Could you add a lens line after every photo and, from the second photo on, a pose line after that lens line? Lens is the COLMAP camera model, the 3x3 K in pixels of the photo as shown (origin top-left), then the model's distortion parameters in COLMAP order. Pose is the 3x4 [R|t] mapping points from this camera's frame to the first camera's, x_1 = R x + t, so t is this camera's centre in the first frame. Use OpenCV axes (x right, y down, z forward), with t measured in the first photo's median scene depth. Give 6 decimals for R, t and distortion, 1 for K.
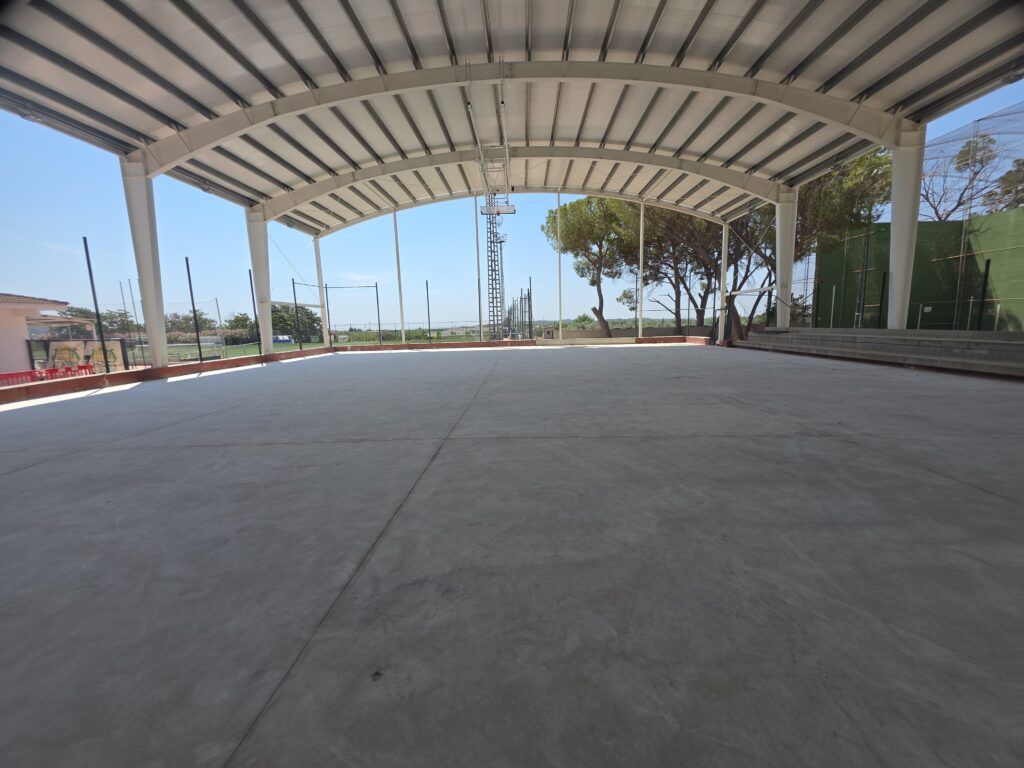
lens RADIAL K [[409.1, 0, 514.1], [0, 409.1, 382.7], [0, 0, 1]] dist [-0.000072, -0.000472]
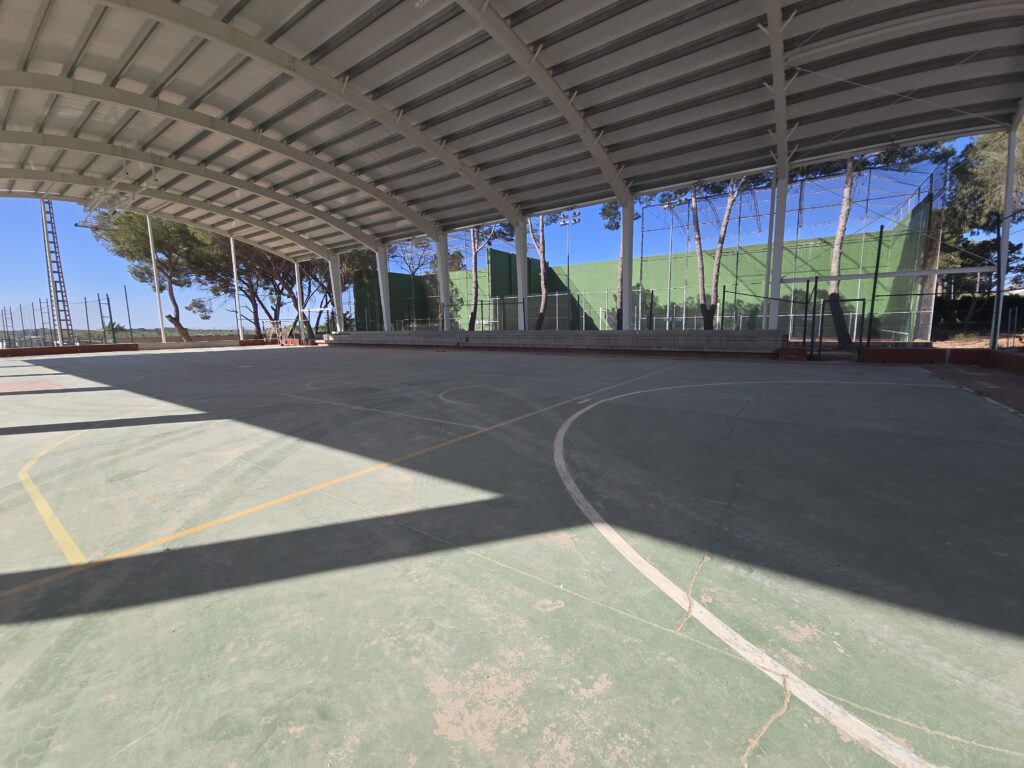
lens RADIAL K [[415.4, 0, 513.6], [0, 415.4, 375.4], [0, 0, 1]] dist [0.002584, -0.000584]
pose [[0.559006, -0.080618, 0.825235, -0.189378], [0.119126, 0.992746, 0.016287, 0.050403], [-0.820561, 0.089202, 0.564555, -0.271315]]
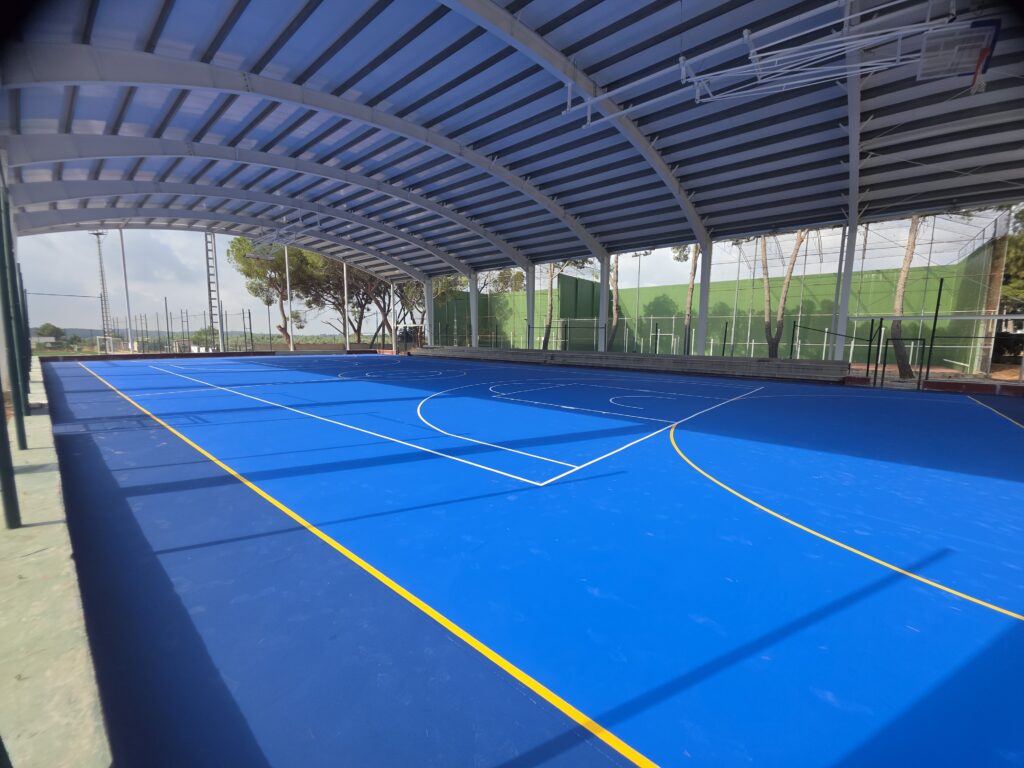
lens RADIAL K [[409.1, 0, 514.1], [0, 409.1, 382.7], [0, 0, 1]] dist [-0.000072, -0.000472]
pose [[0.631708, -0.048545, 0.773685, -0.297309], [0.080160, 0.996778, -0.002907, 0.039239], [-0.771050, 0.063855, 0.633564, -0.262541]]
